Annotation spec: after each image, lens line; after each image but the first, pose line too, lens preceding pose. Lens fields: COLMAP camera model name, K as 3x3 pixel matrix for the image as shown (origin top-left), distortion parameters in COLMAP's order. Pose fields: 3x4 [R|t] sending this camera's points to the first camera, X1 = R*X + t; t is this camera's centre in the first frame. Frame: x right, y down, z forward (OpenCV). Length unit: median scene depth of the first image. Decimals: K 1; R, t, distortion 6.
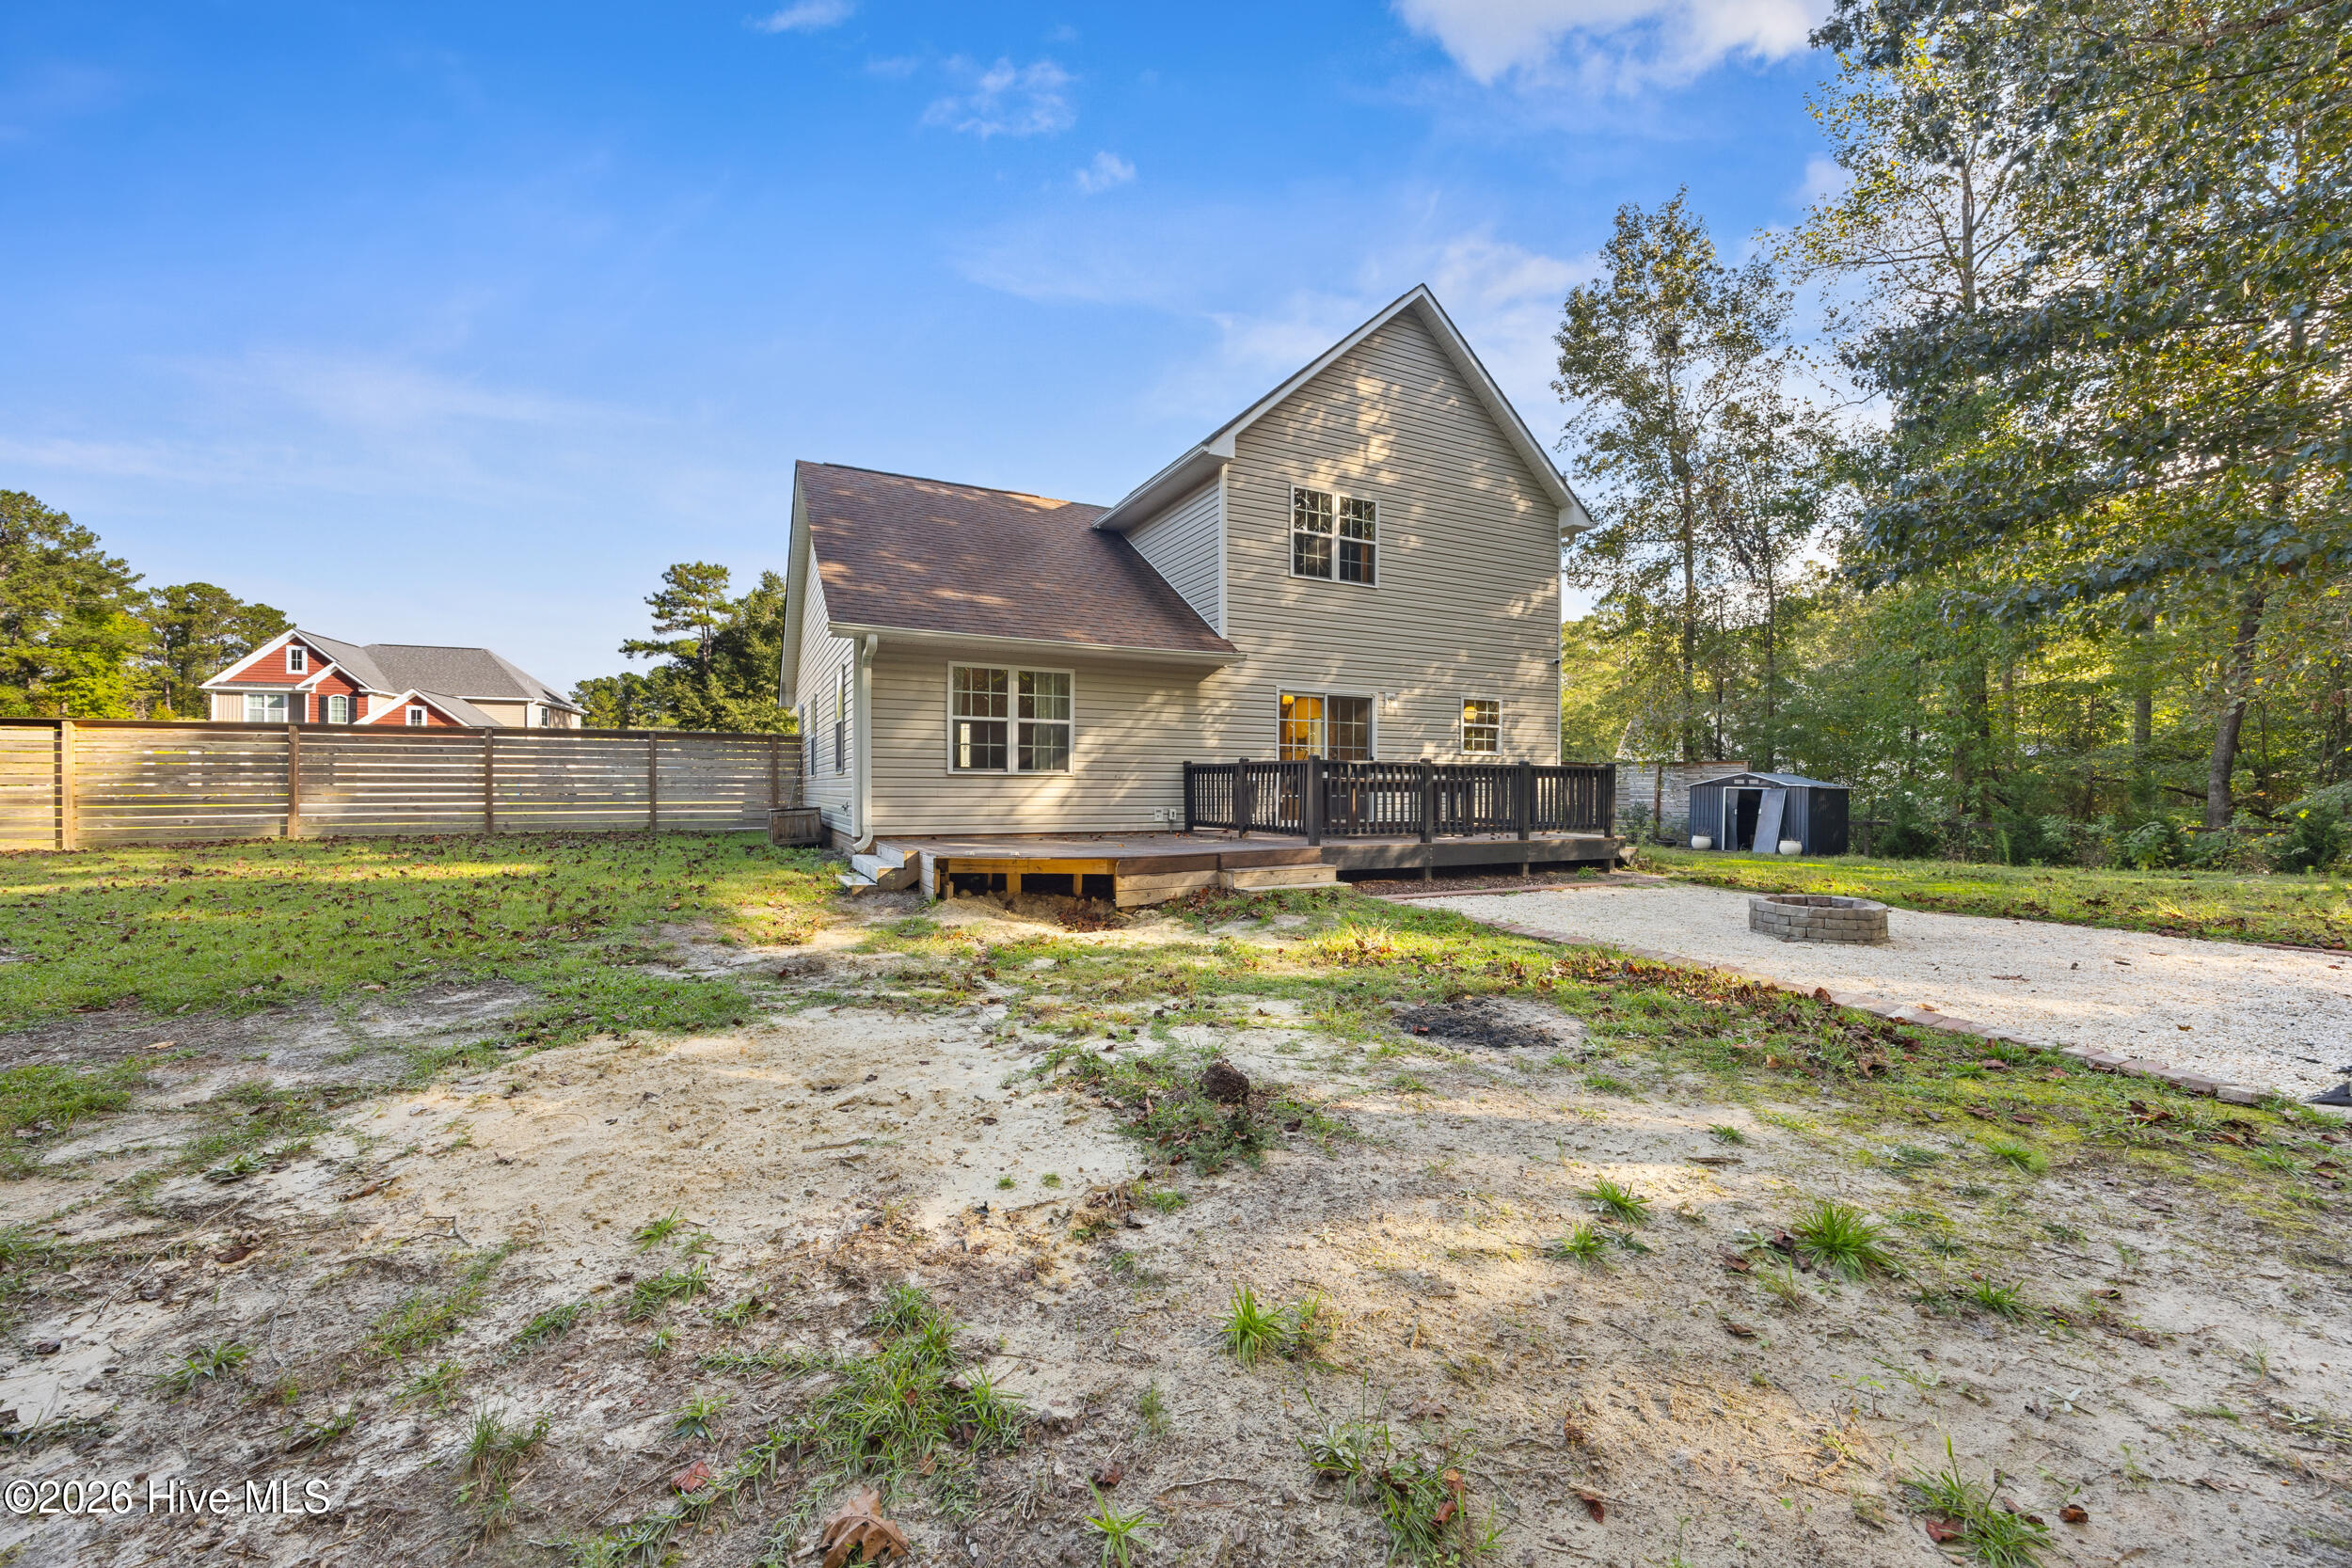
lens RADIAL K [[895.3, 0, 1185.5], [0, 895.3, 780.6], [0, 0, 1]] dist [-0.001541, 0.000373]
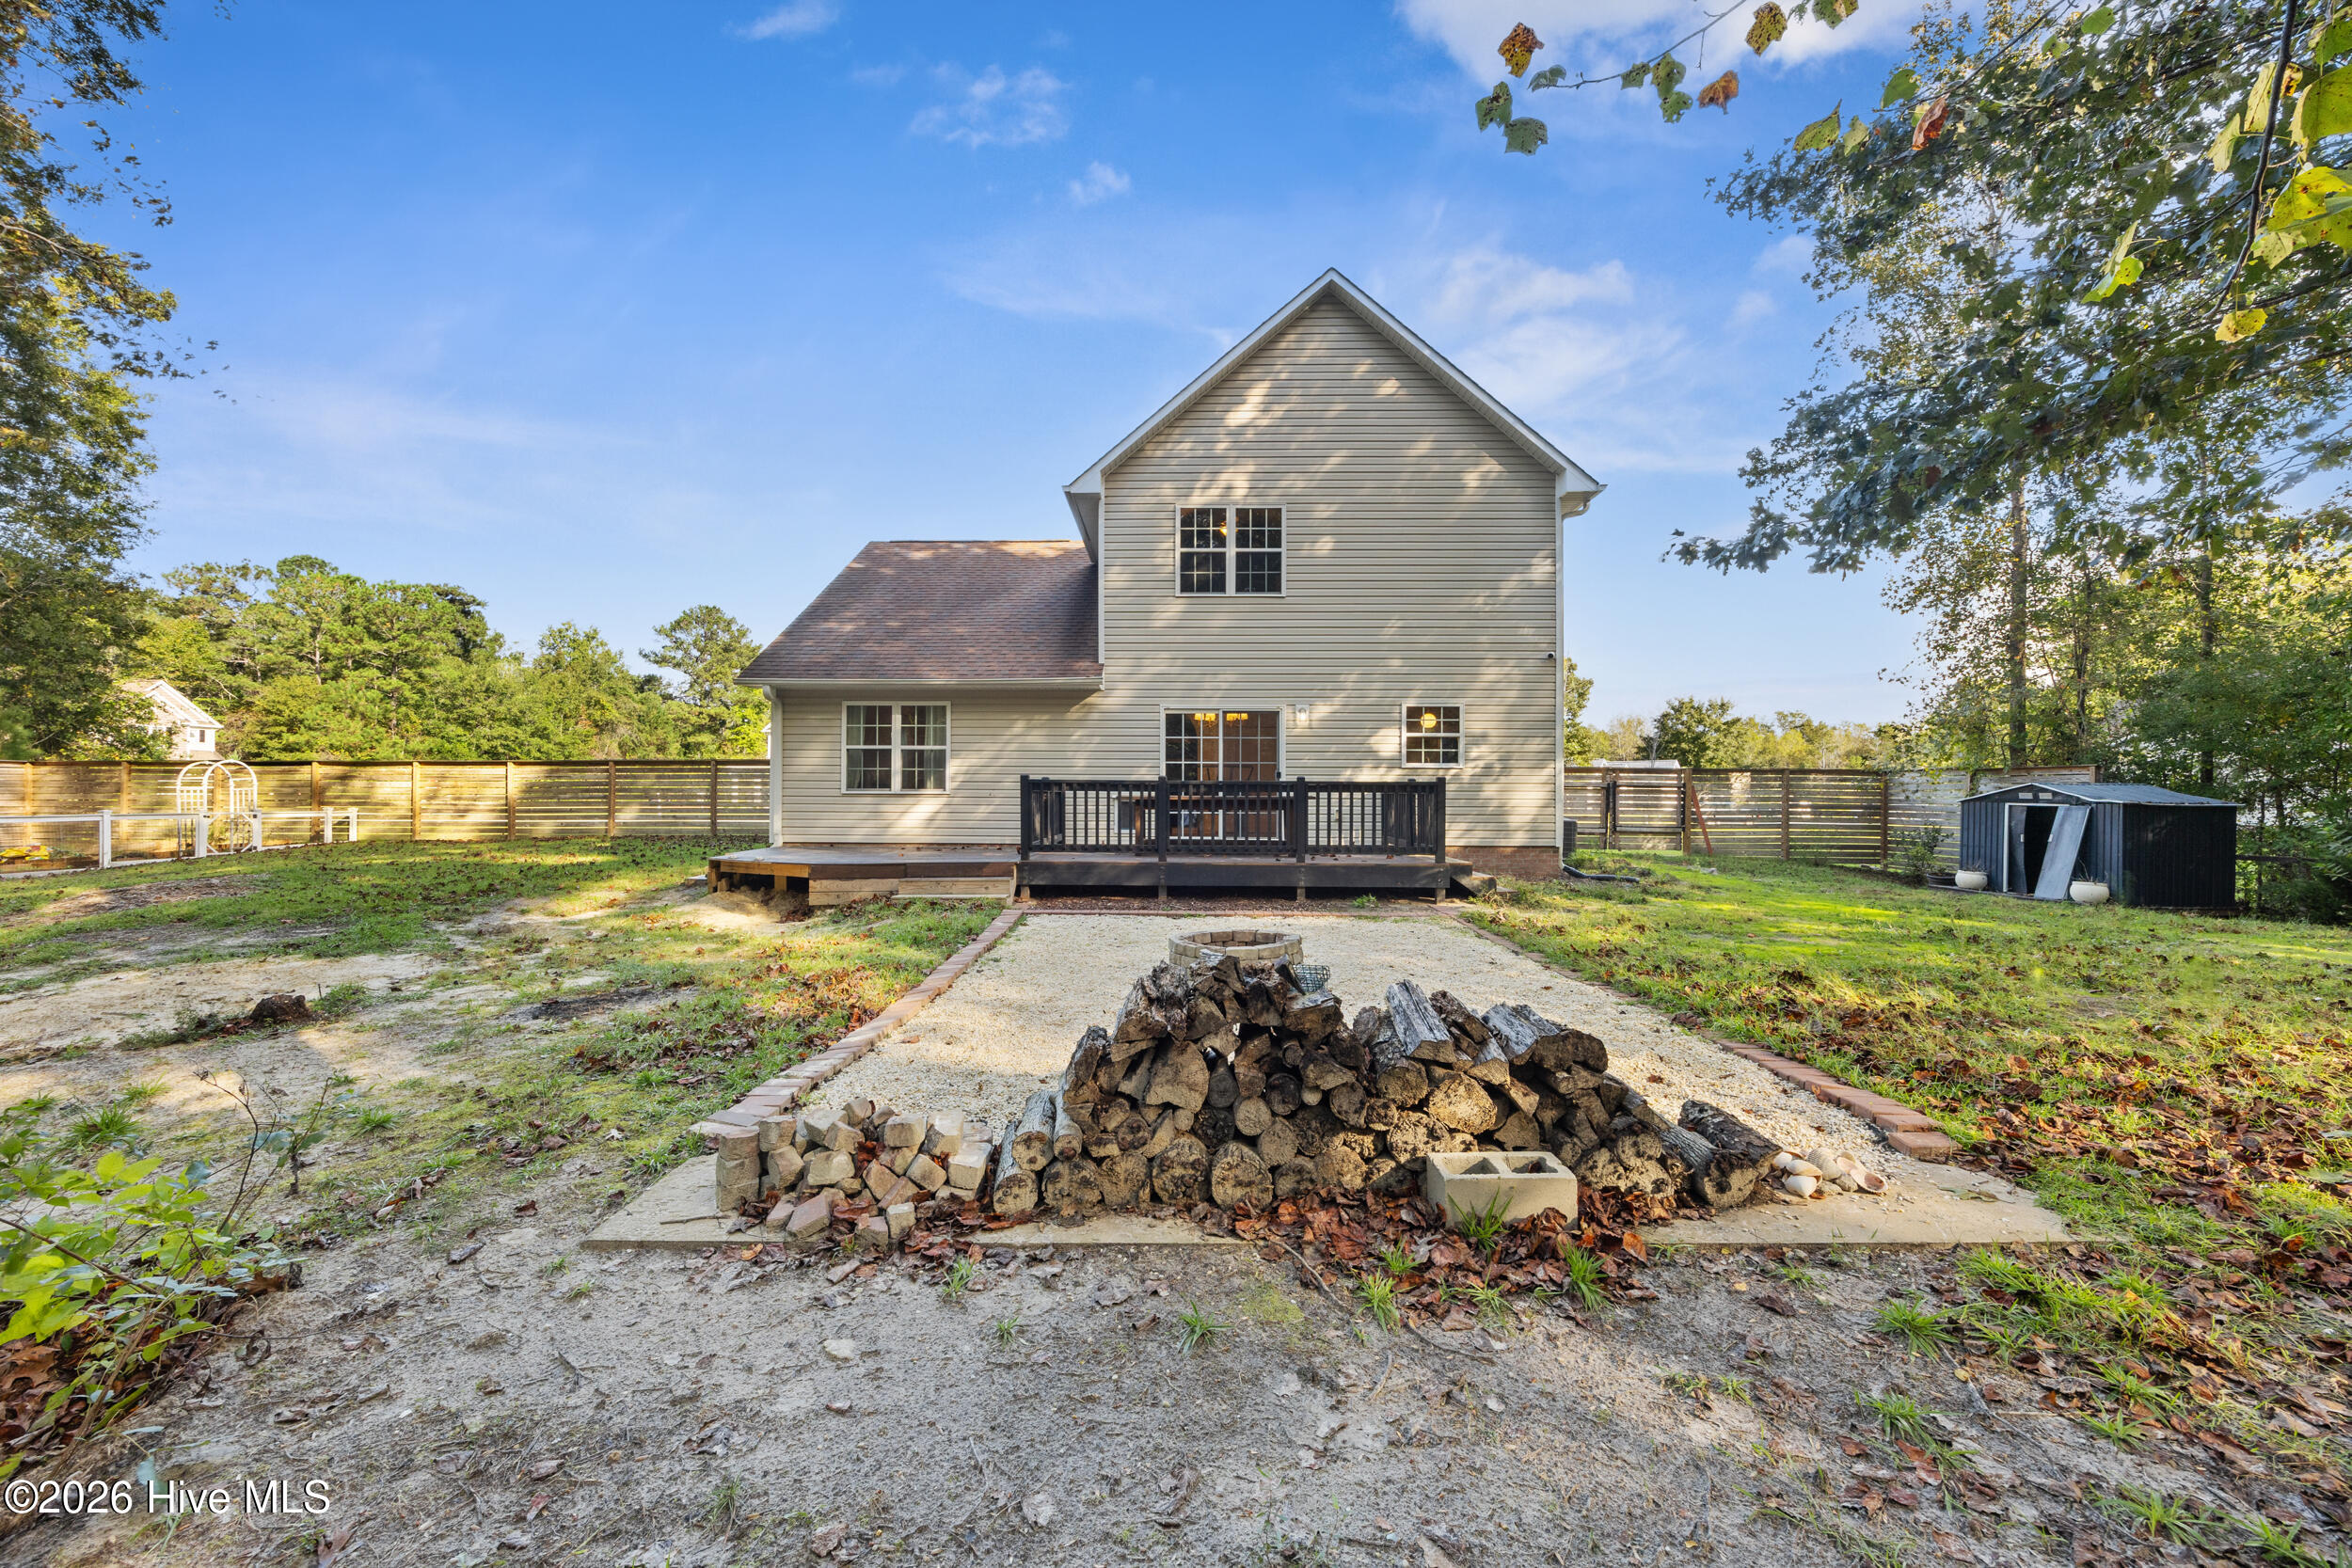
lens RADIAL K [[895.3, 0, 1179.2], [0, 895.3, 787.9], [0, 0, 1]] dist [-0.001541, 0.000373]
pose [[0.888390, -0.006167, -0.459048, 0.576467], [0.003336, 0.999970, -0.006978, -0.003637], [0.459078, 0.004668, 0.888384, 0.101330]]
